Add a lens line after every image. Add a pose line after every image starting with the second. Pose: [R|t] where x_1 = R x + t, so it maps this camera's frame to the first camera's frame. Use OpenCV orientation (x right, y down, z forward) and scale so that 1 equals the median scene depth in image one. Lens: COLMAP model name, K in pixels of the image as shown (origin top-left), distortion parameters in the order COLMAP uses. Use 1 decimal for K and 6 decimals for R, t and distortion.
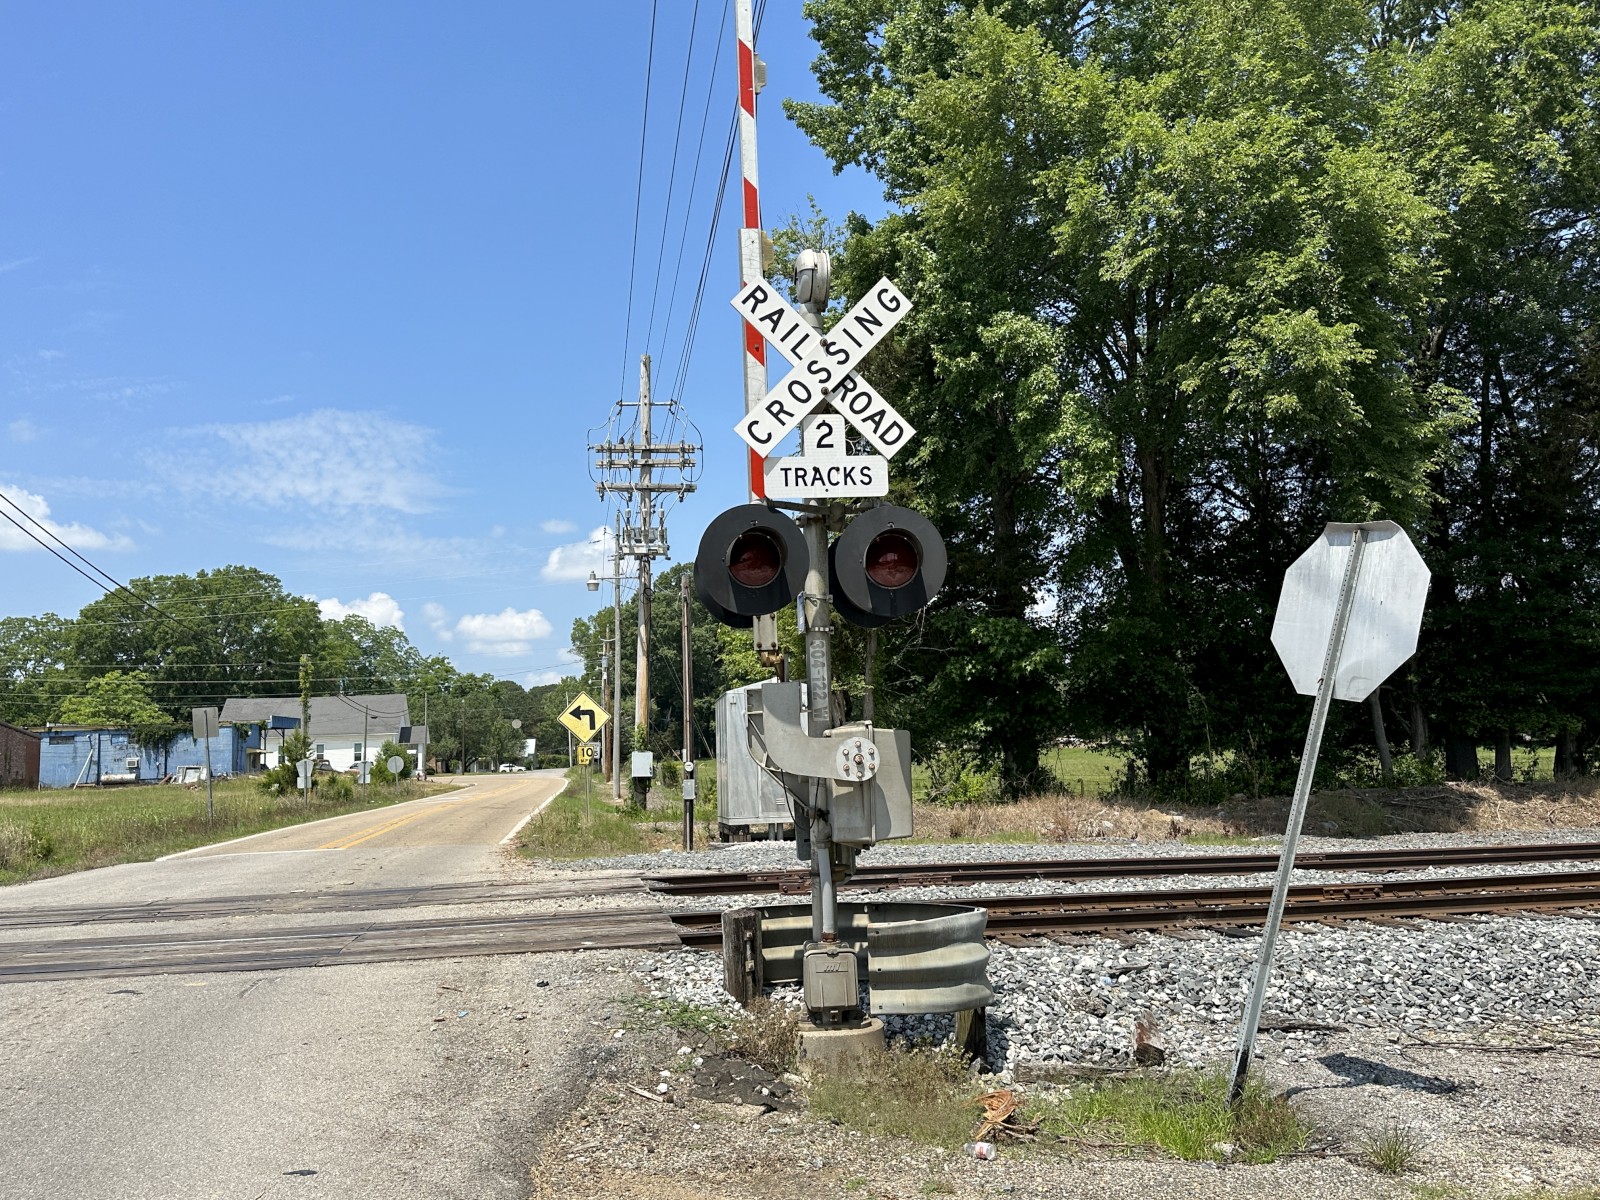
lens RADIAL K [[1327.2, 0, 812.3], [0, 1327.2, 593.0], [0, 0, 1]] dist [0.130178, -0.200812]
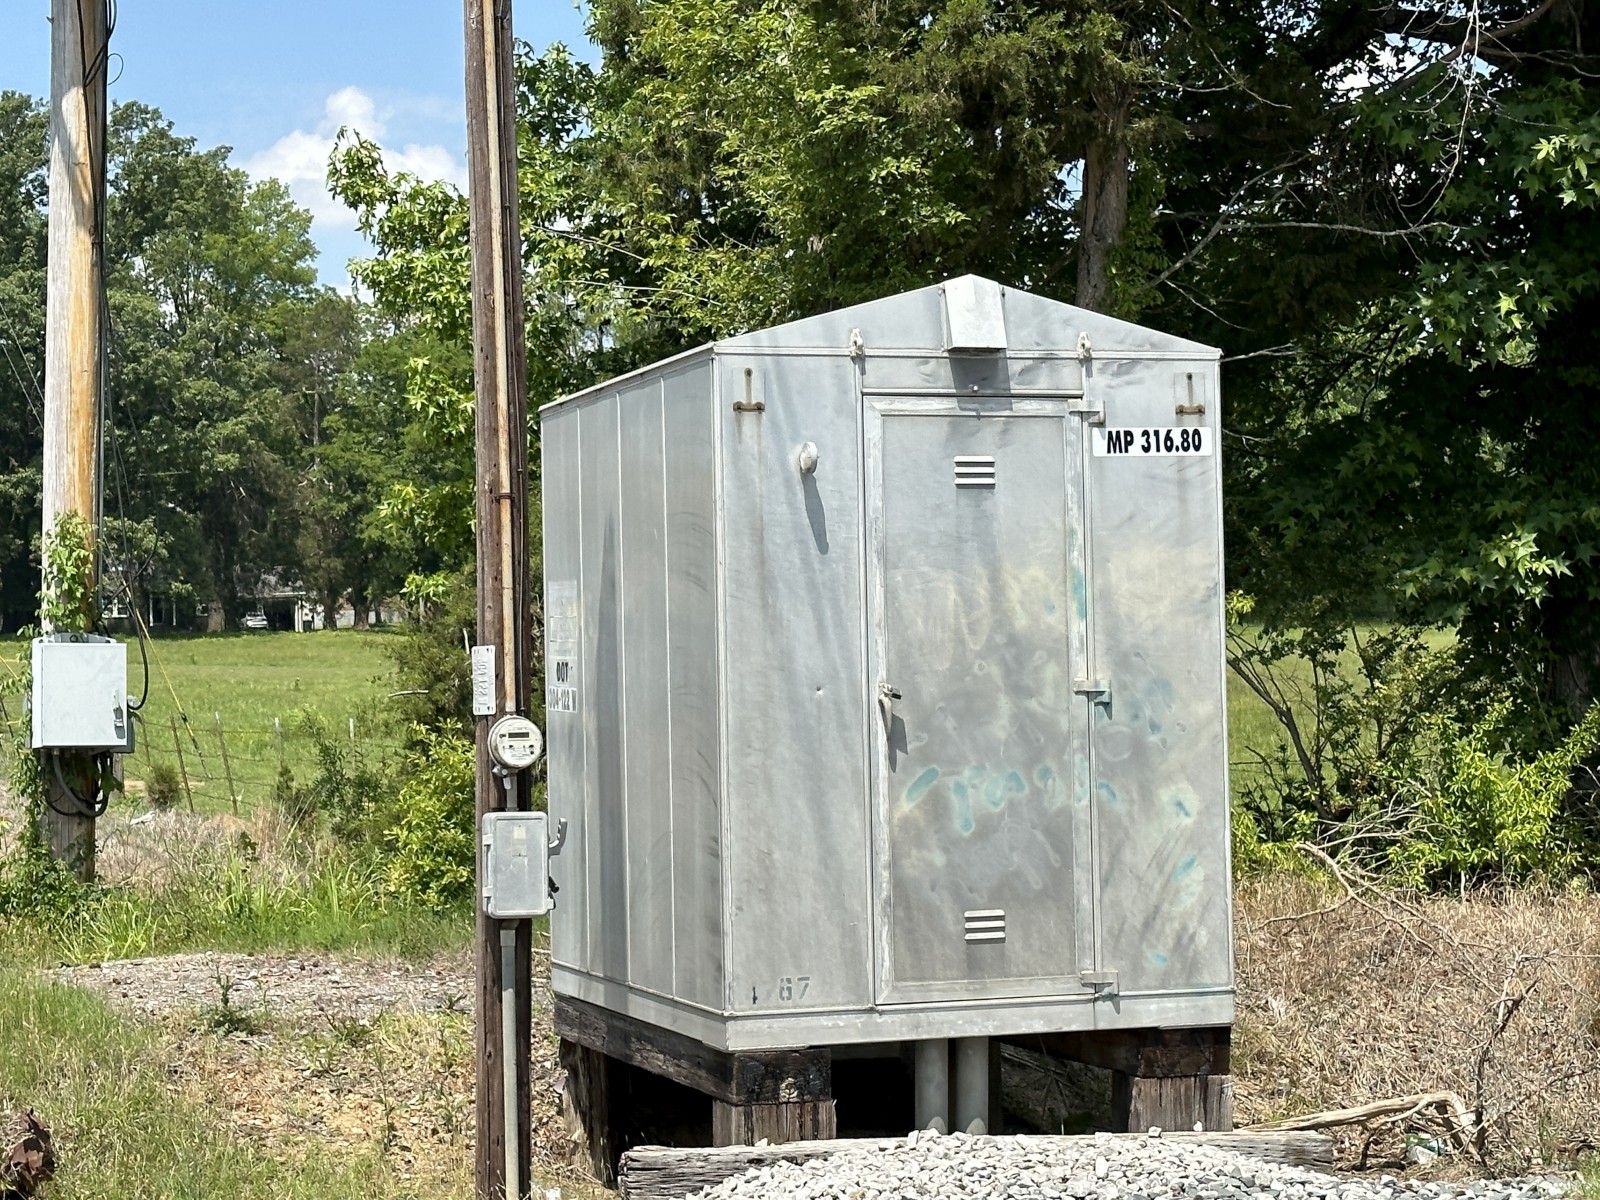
lens RADIAL K [[3305.4, 0, 802.3], [0, 3305.4, 598.1], [0, 0, 1]] dist [0.224230, 0.000000]
pose [[0.987142, 0.015504, 0.159091, -0.098850], [-0.033111, 0.993531, 0.108626, 0.046392], [-0.156377, -0.112496, 0.981270, 0.424805]]
